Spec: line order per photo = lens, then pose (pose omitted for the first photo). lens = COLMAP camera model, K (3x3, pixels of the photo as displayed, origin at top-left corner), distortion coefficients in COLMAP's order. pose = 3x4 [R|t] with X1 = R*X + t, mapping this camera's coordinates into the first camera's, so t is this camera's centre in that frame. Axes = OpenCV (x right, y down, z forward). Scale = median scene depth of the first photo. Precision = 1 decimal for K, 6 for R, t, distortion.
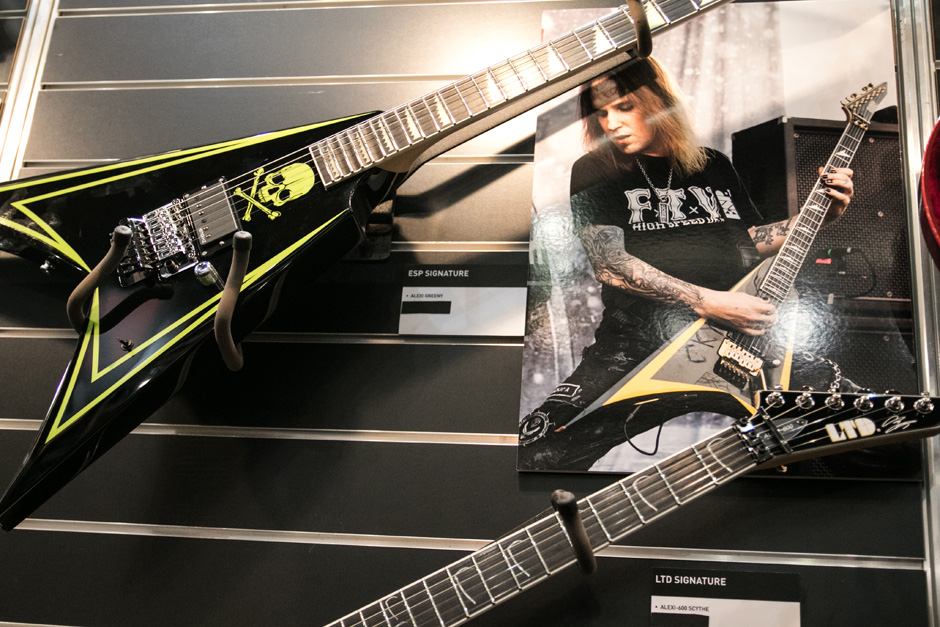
lens RADIAL K [[1284.3, 0, 468.8], [0, 1284.3, 312.2], [0, 0, 1]] dist [-0.066233, 0.000000]
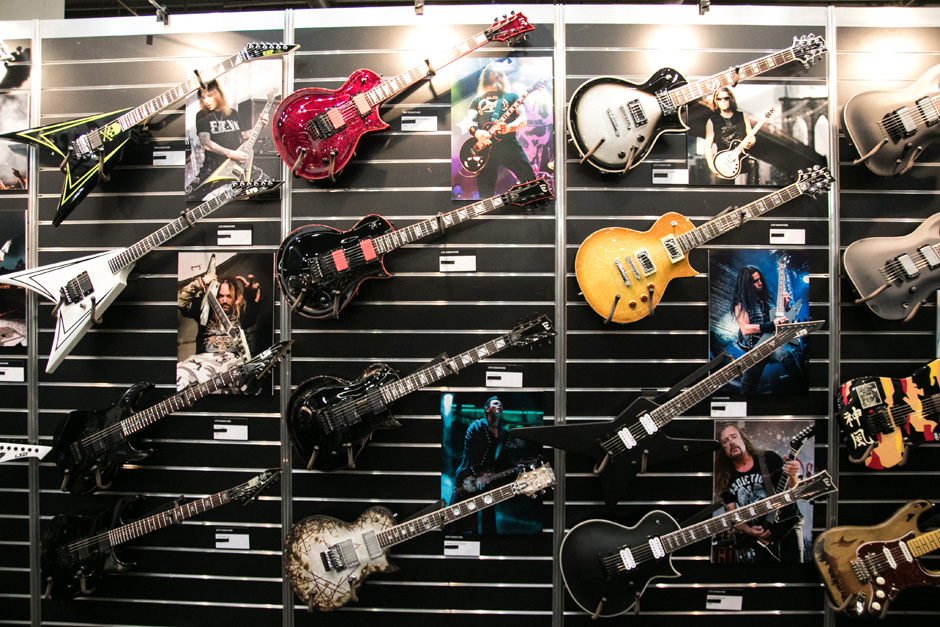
lens RADIAL K [[724.5, 0, 470.3], [0, 724.5, 313.1], [0, 0, 1]] dist [-0.075347, -0.001490]
pose [[0.987742, -0.083912, 0.131619, 0.560127], [0.028670, 0.926395, 0.375459, -0.342819], [-0.153437, -0.367084, 0.917446, -1.226323]]
